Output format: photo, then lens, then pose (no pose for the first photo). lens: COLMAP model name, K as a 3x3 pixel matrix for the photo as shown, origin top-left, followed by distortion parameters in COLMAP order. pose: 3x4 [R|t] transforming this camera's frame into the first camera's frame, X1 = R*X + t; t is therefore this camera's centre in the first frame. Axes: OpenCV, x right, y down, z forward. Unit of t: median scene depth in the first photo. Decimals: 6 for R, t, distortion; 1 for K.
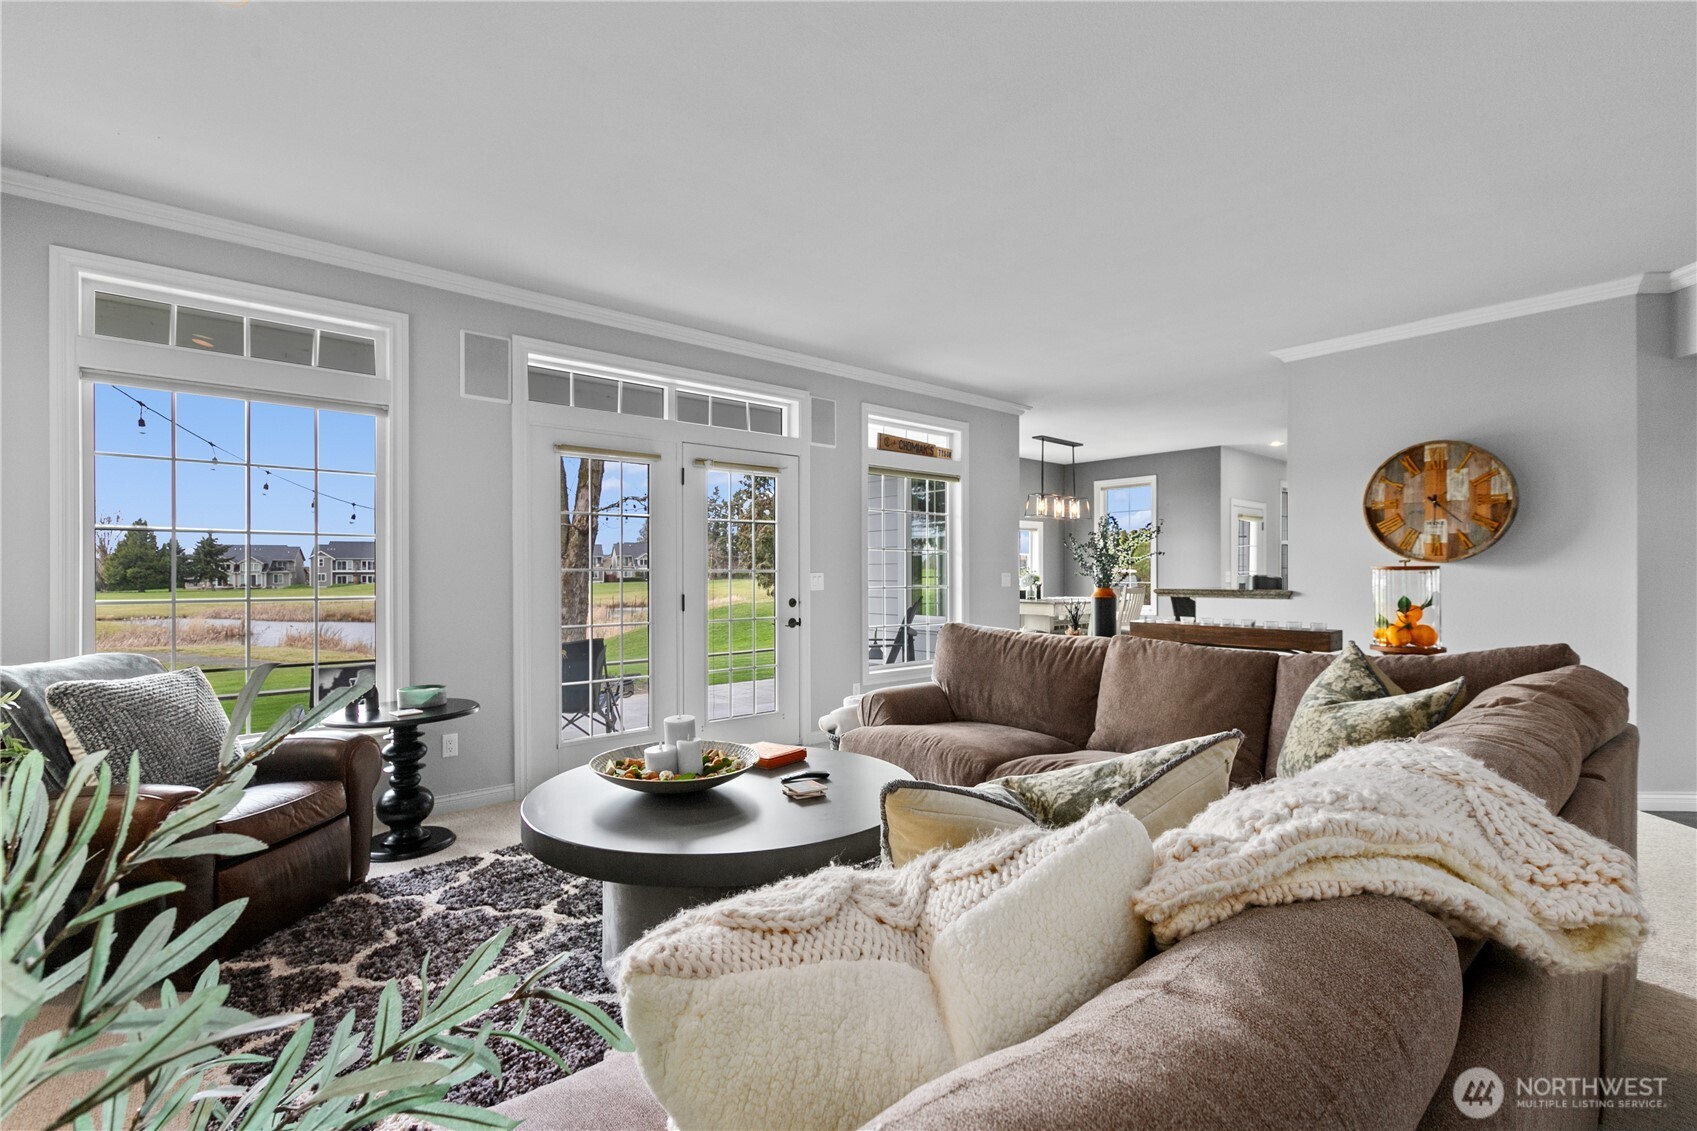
lens RADIAL K [[792.7, 0, 857.1], [0, 792.7, 567.5], [0, 0, 1]] dist [0.017167, 0.000345]
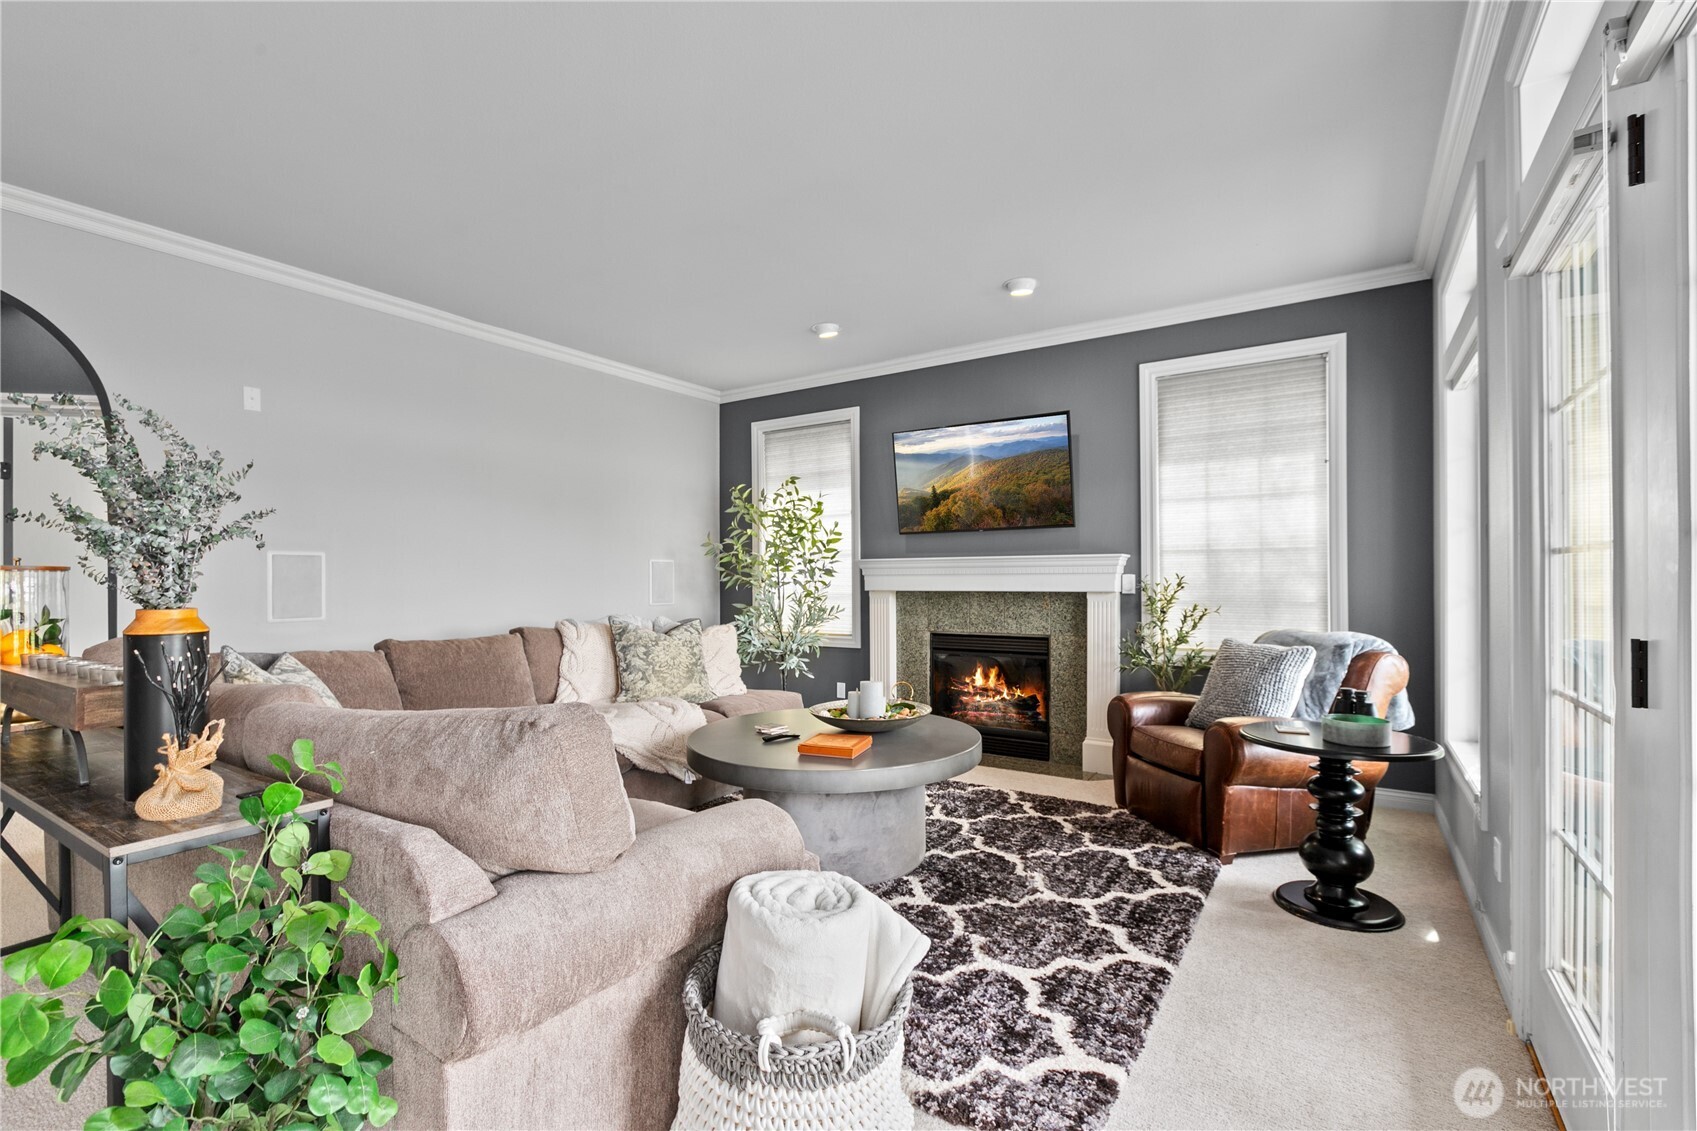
lens RADIAL K [[763.4, 0, 840.1], [0, 763.4, 576.4], [0, 0, 1]] dist [0.004273, -0.003971]
pose [[-0.967307, 0.006398, -0.253529, 0.076635], [0.009009, 0.999918, -0.009139, 0.014727], [0.253450, -0.011124, -0.967285, 1.164658]]
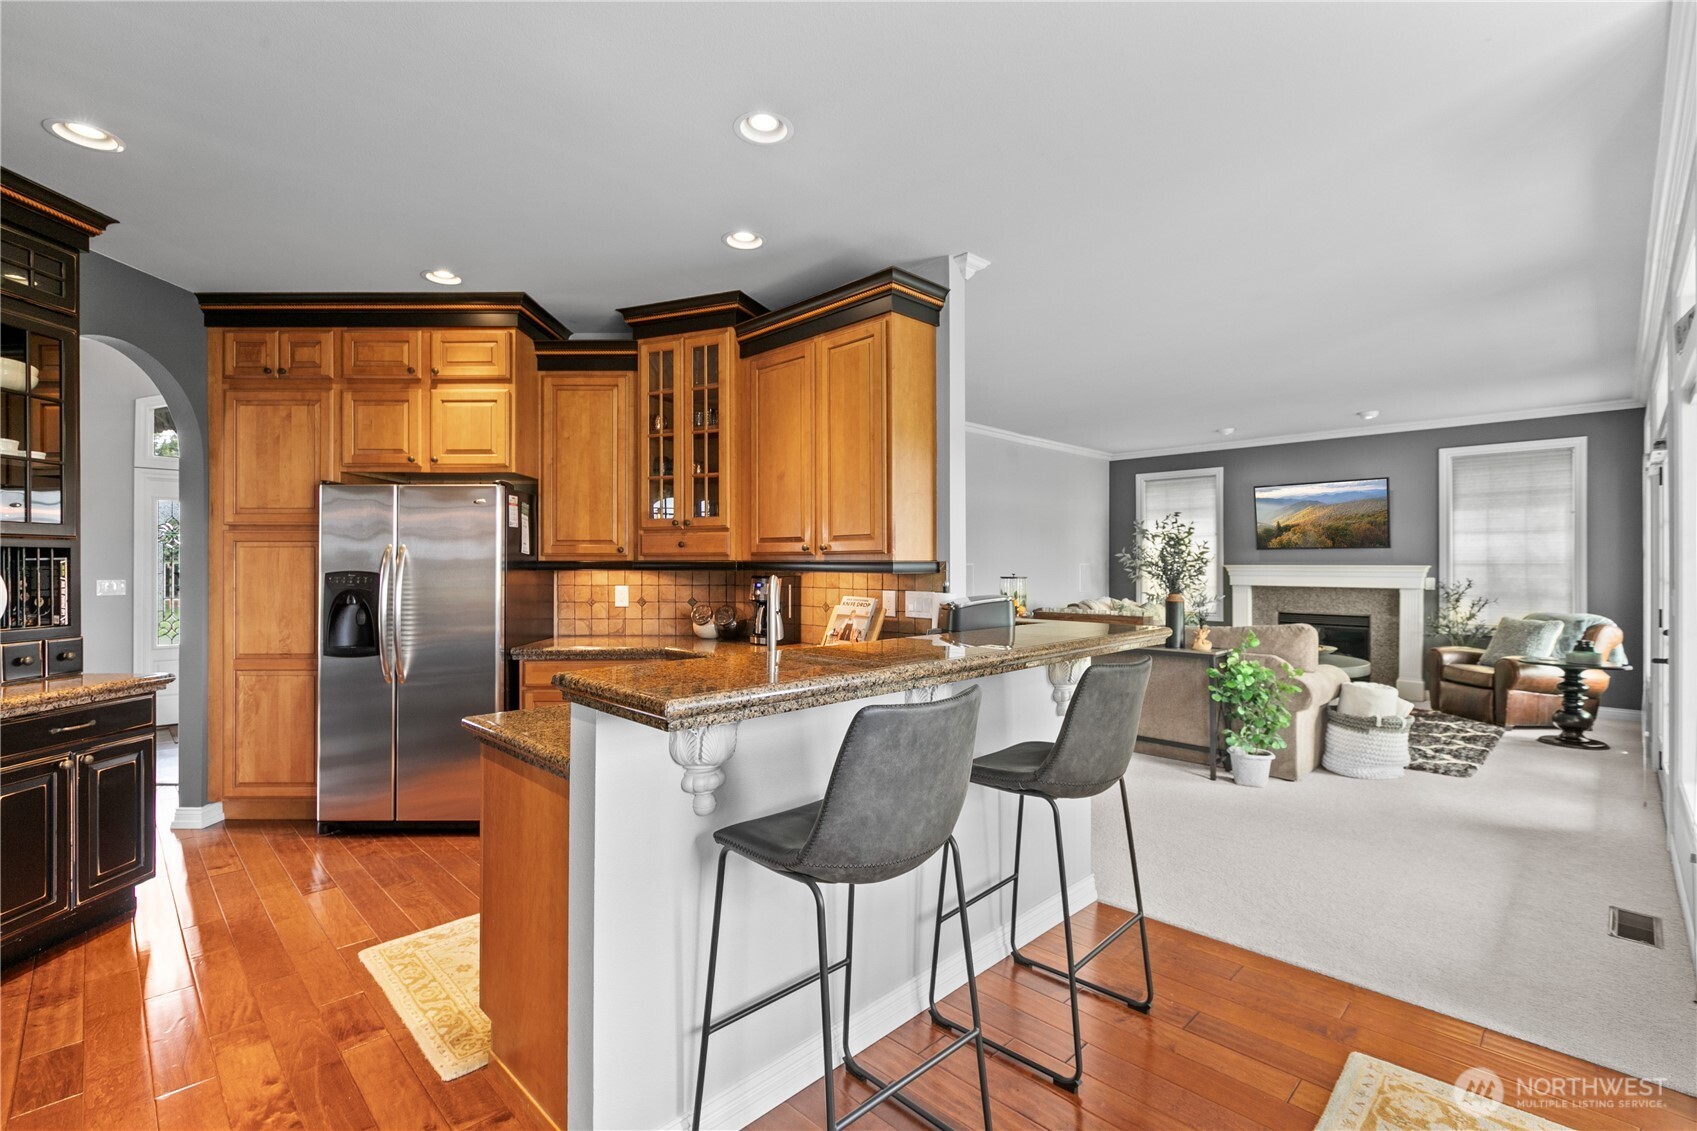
lens RADIAL K [[763.4, 0, 834.7], [0, 763.4, 564.5], [0, 0, 1]] dist [0.004273, -0.003971]
pose [[-0.998982, 0.000835, -0.045097, 0.745023], [0.001123, 0.999979, -0.006365, -0.011301], [0.045091, -0.006410, -0.998962, 1.810890]]
